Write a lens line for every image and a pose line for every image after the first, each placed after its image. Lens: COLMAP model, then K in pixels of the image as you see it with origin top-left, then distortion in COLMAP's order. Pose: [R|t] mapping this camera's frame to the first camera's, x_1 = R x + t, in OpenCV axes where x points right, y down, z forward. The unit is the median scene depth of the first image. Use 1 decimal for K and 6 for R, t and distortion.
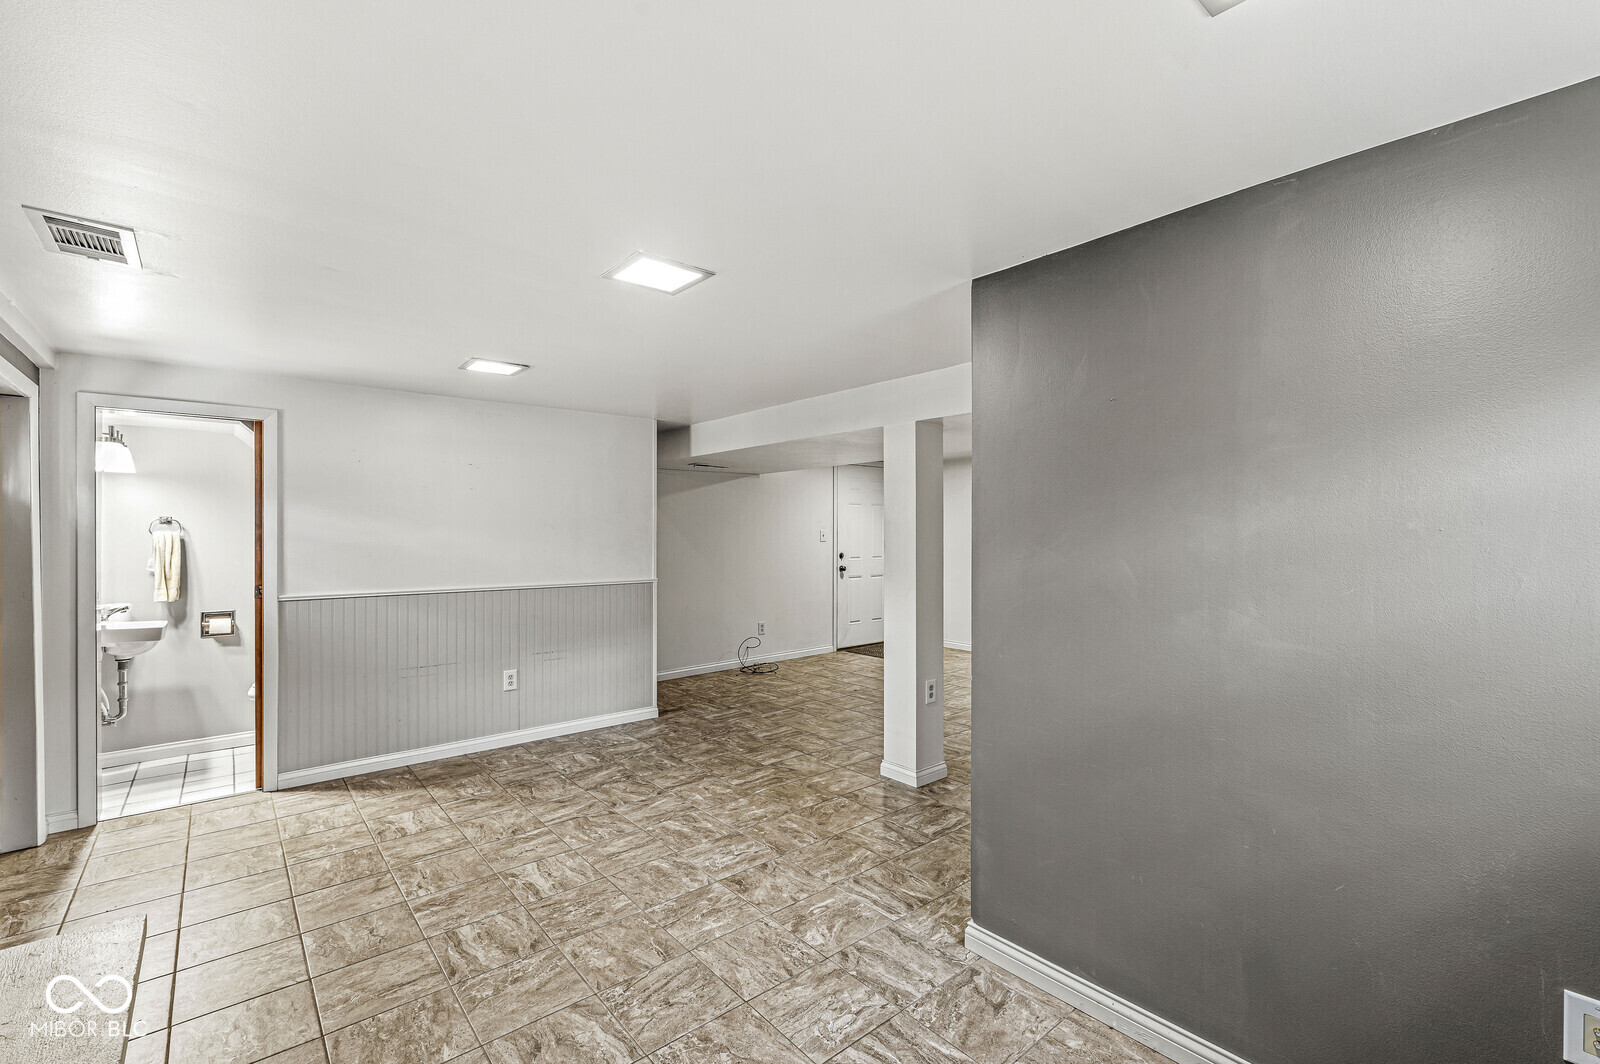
lens RADIAL K [[693.2, 0, 802.8], [0, 693.2, 521.9], [0, 0, 1]] dist [-0.001971, -0.000205]
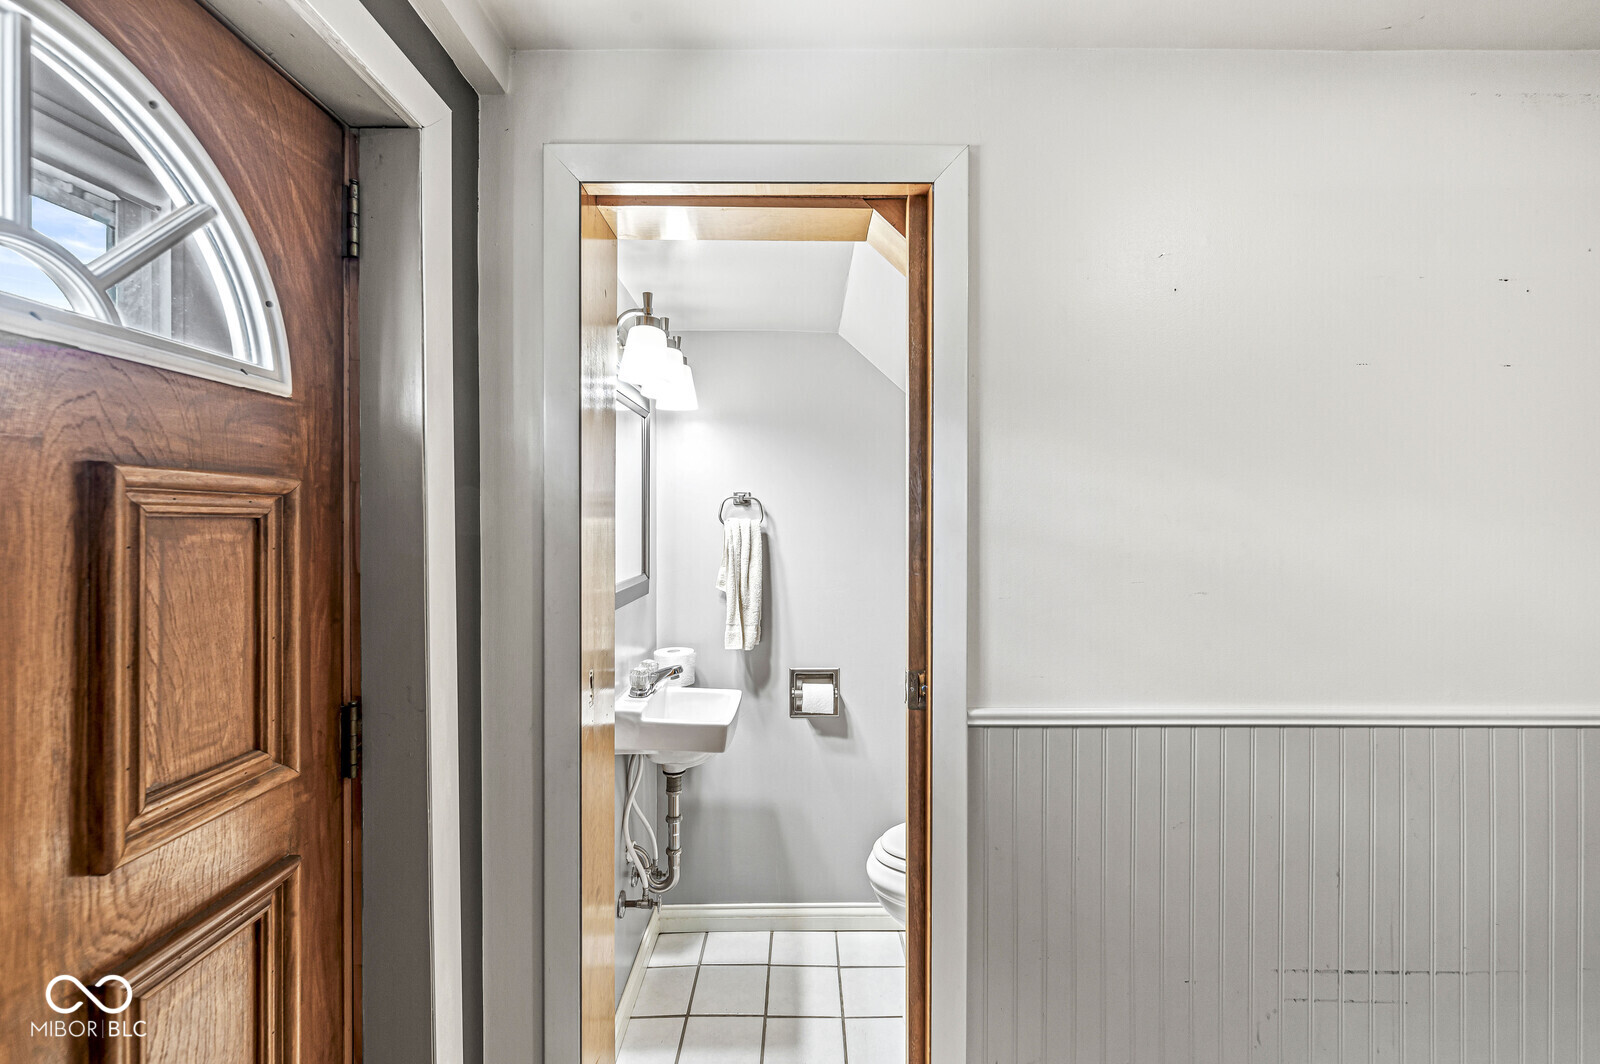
lens RADIAL K [[693.2, 0, 802.8], [0, 693.2, 521.9], [0, 0, 1]] dist [-0.001971, -0.000205]
pose [[0.768504, 0.005296, -0.639823, -0.591958], [0.000158, 0.999964, 0.008467, 0.012842], [0.639845, -0.006609, 0.768475, 0.677544]]
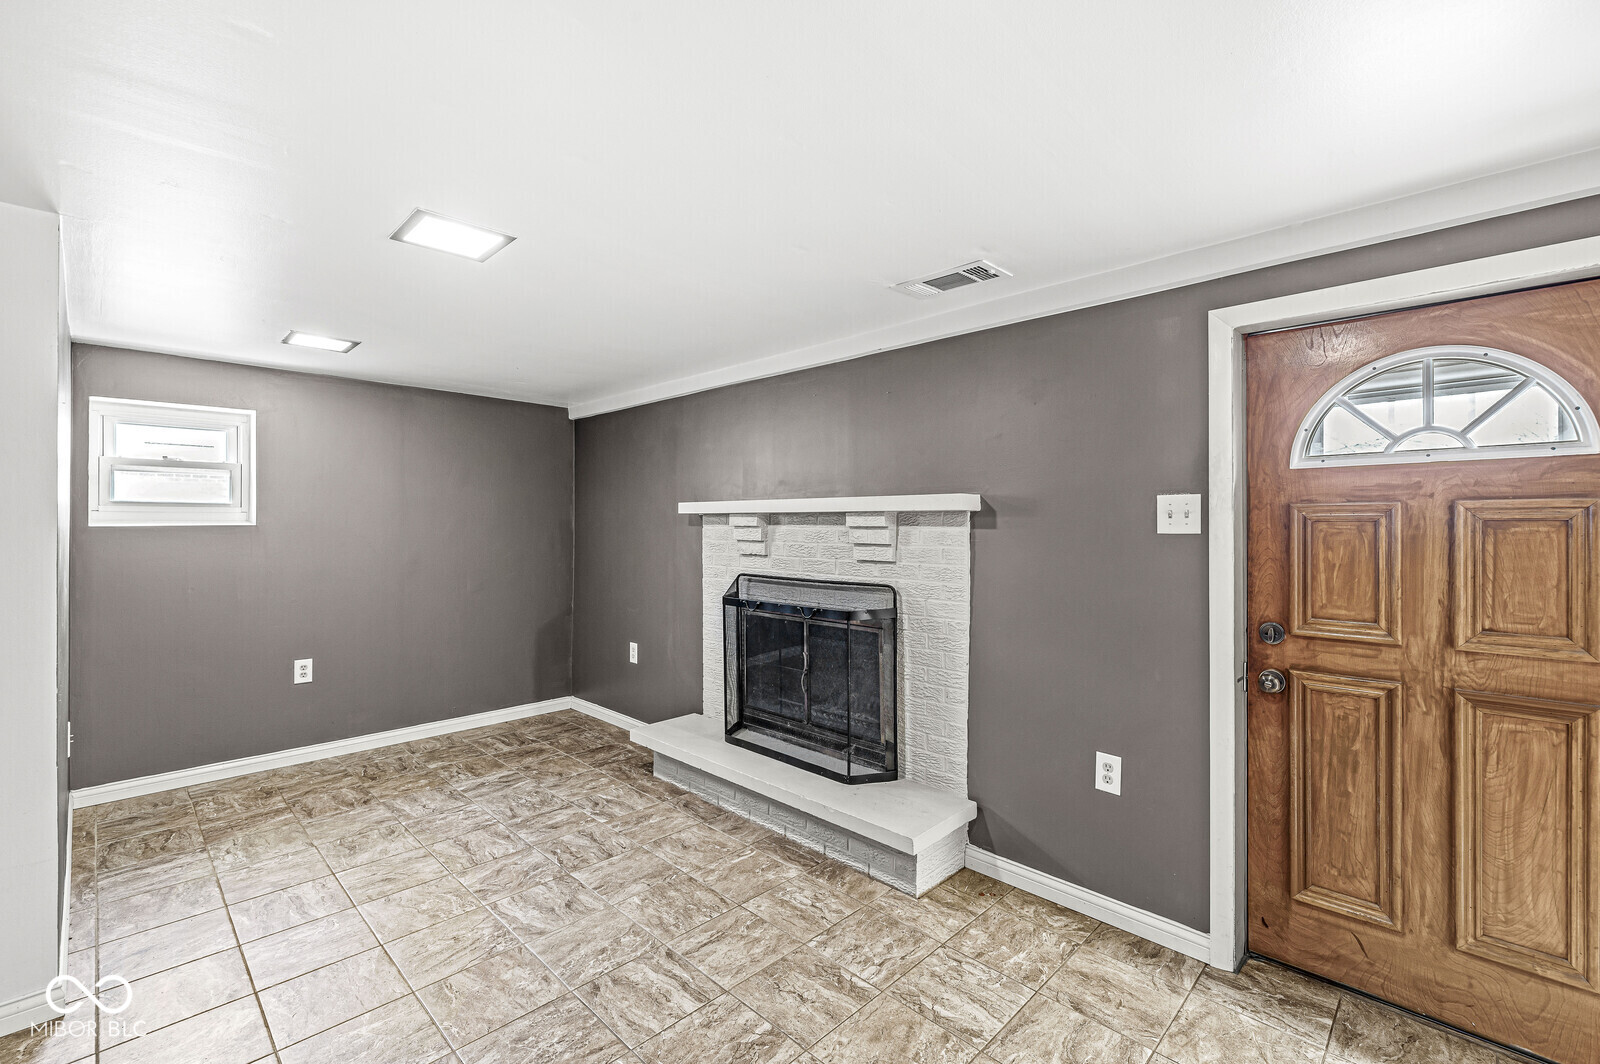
lens RADIAL K [[693.2, 0, 802.8], [0, 693.2, 521.9], [0, 0, 1]] dist [-0.001971, -0.000205]
pose [[-0.995407, 0.003003, -0.095687, -0.338852], [0.003817, 0.999958, -0.008323, 0.016463], [0.095658, -0.008650, -0.995377, 1.137520]]
